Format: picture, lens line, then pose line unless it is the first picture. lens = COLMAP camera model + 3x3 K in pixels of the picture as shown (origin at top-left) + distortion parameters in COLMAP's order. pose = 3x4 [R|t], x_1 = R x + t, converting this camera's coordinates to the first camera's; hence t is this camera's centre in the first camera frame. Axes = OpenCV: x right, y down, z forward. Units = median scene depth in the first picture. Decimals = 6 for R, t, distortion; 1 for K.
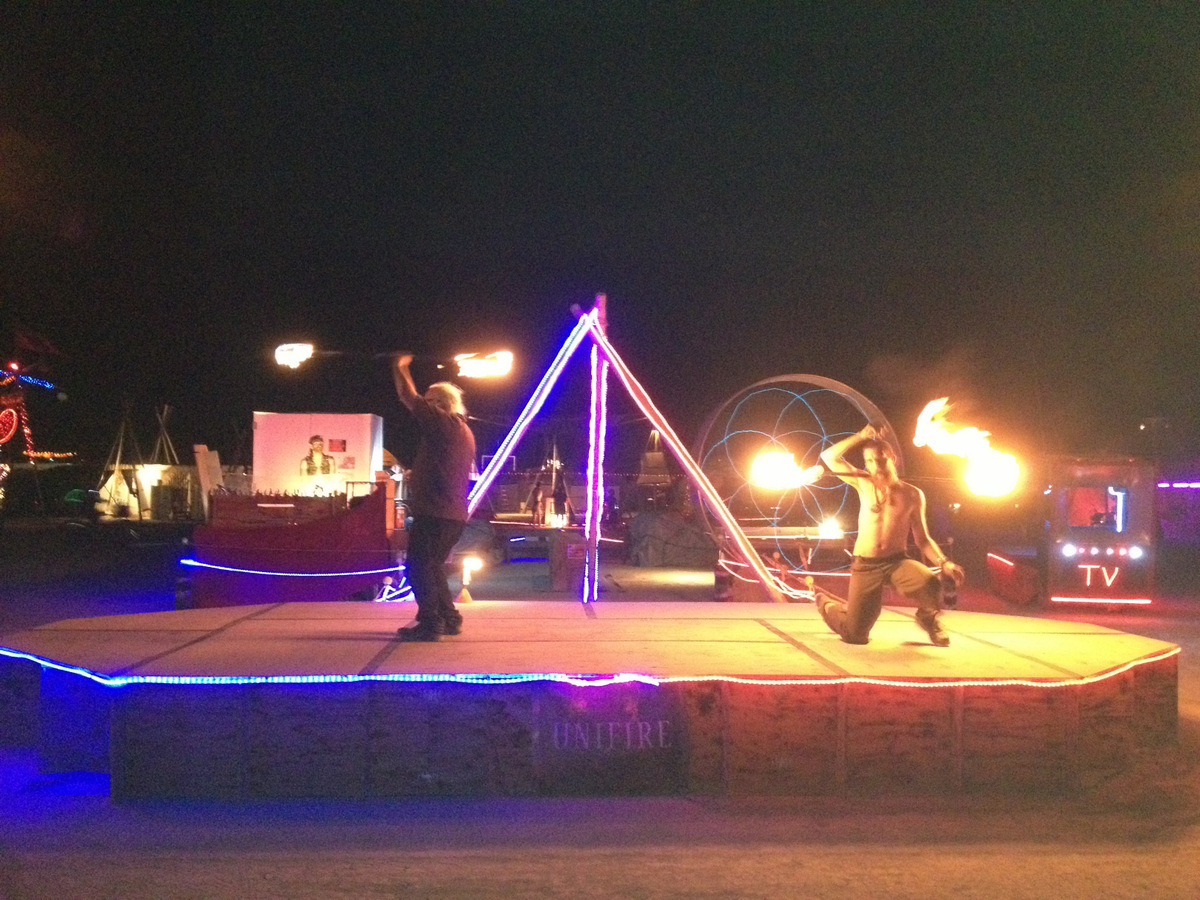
lens RADIAL K [[1095.3, 0, 570.6], [0, 1095.3, 439.1], [0, 0, 1]] dist [0.123078, 0.000000]
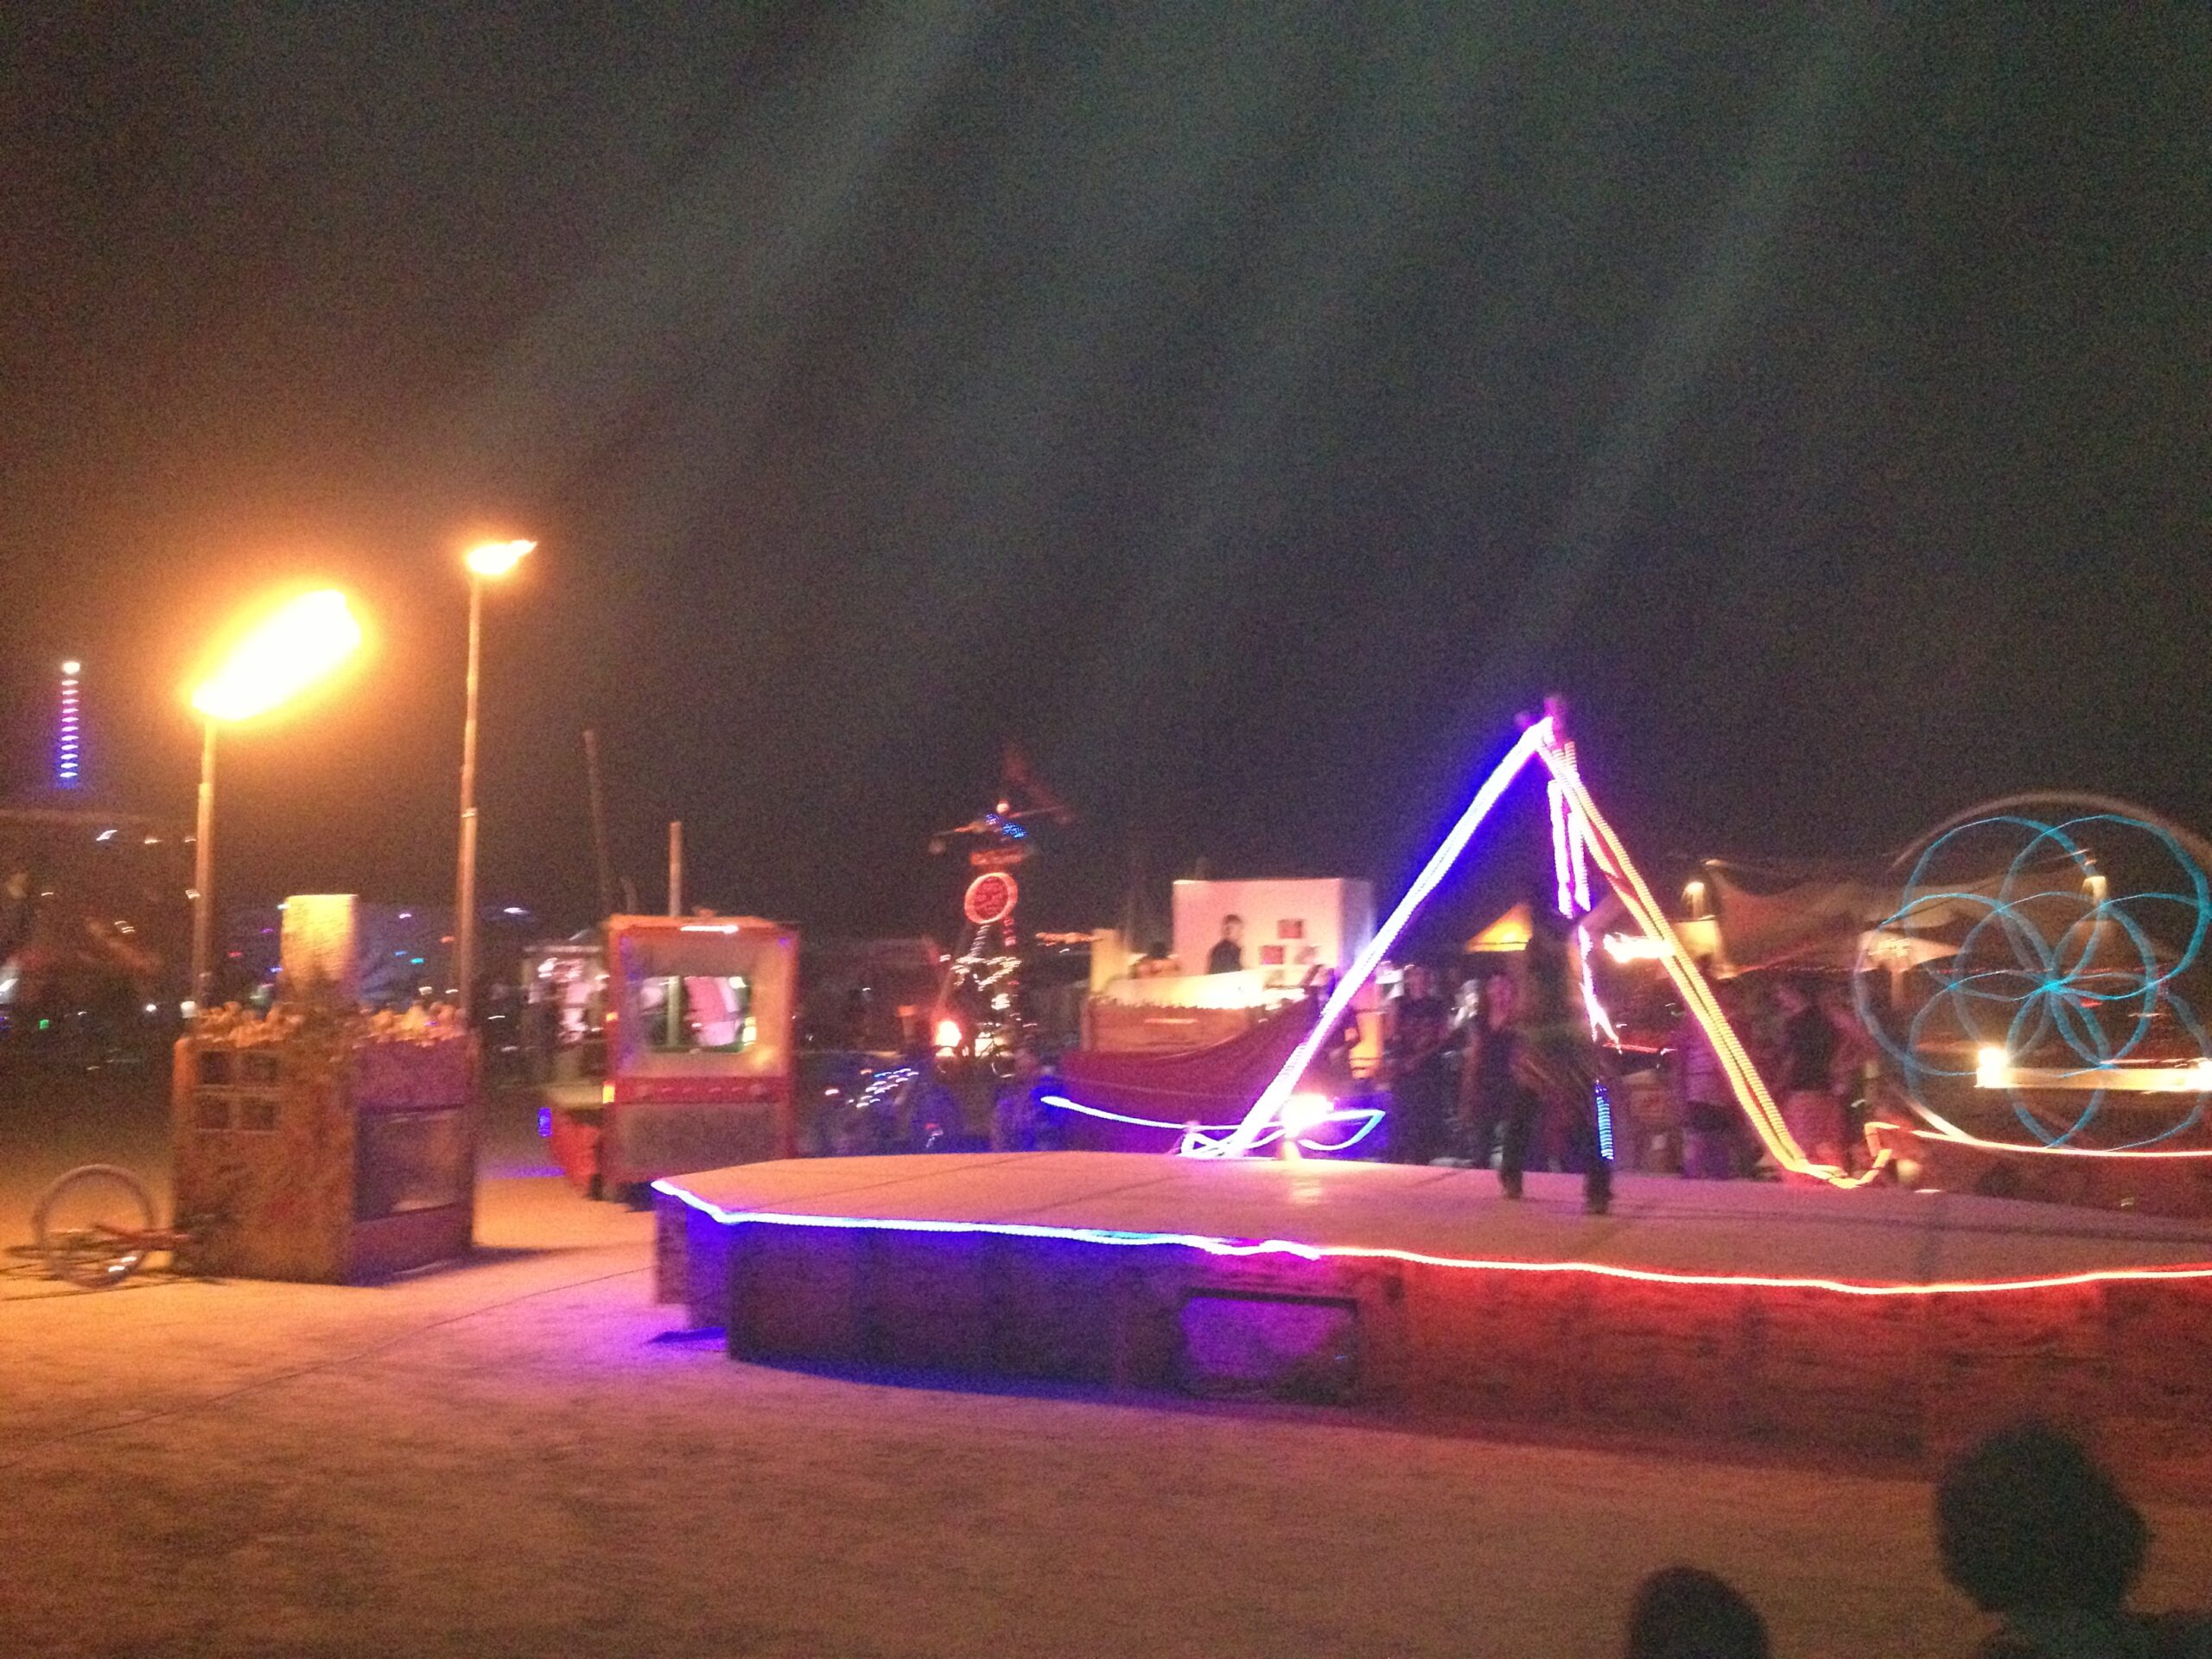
lens RADIAL K [[2019.0, 0, 1107.6], [0, 2019.0, 839.8], [0, 0, 1]] dist [0.123078, 0.000000]
pose [[0.903095, -0.034614, -0.428043, 0.501612], [0.021348, 0.999133, -0.035756, -0.017032], [0.428909, 0.023153, 0.903051, -0.302839]]
